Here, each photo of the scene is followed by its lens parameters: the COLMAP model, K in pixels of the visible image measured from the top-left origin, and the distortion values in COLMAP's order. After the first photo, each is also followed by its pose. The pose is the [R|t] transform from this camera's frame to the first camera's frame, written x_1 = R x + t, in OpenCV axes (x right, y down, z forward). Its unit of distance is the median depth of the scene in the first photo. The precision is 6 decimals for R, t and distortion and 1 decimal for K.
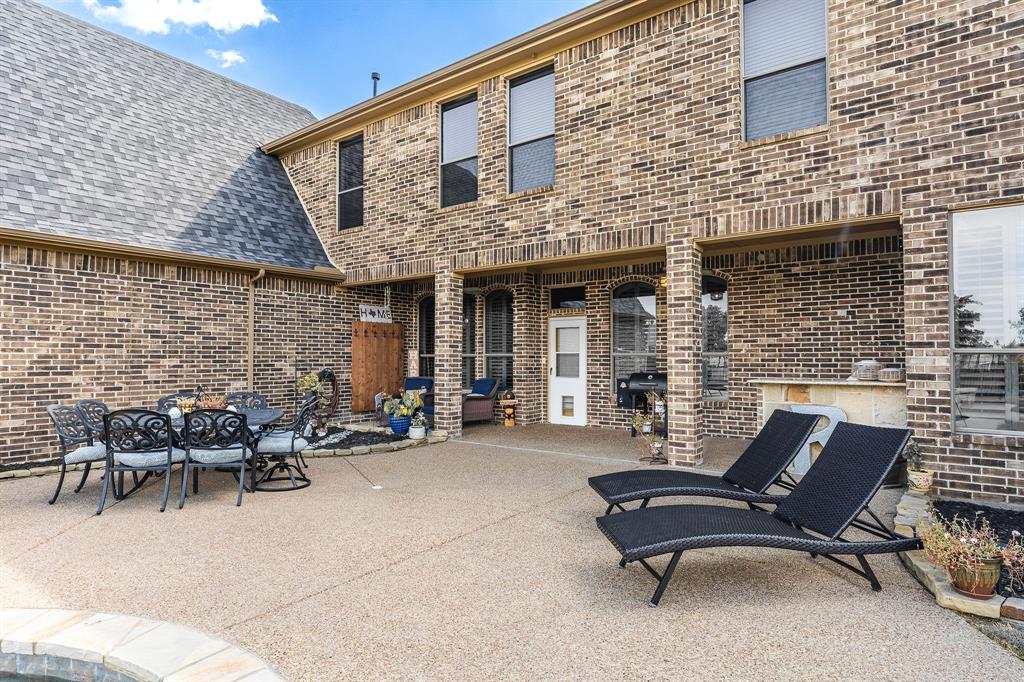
lens RADIAL K [[572.1, 0, 512.0], [0, 572.1, 341.0], [0, 0, 1]] dist [0.000530, -0.000070]
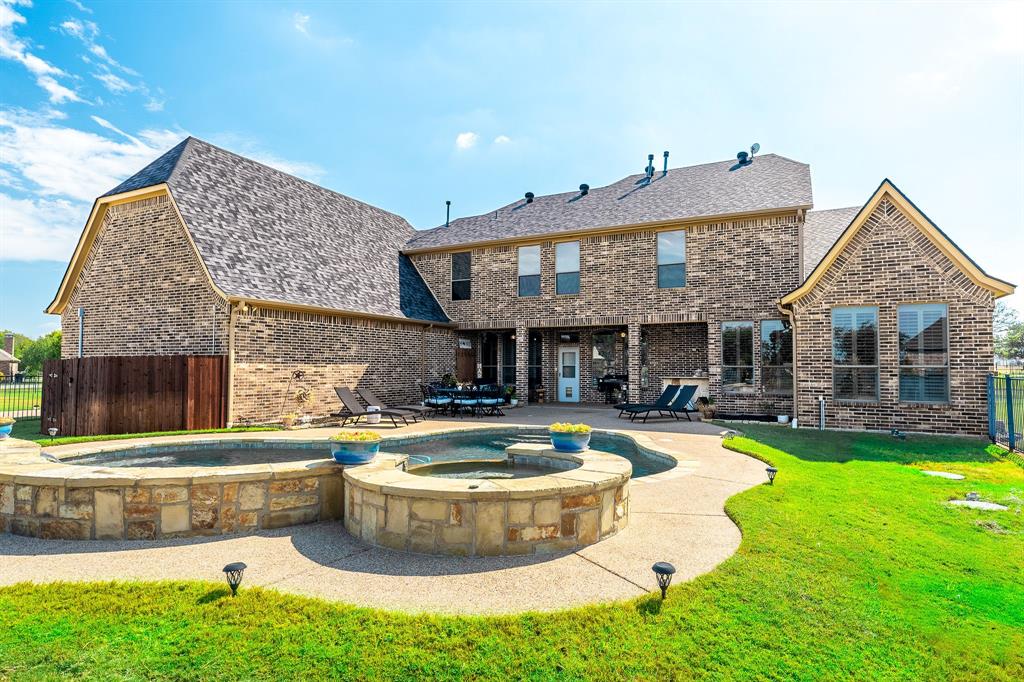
lens RADIAL K [[572.1, 0, 512.0], [0, 572.1, 341.0], [0, 0, 1]] dist [0.000530, -0.000070]
pose [[0.985785, 0.011785, 0.167598, -0.542522], [-0.009032, 0.999812, -0.017175, -0.035317], [-0.167769, 0.015417, 0.985706, -1.159621]]
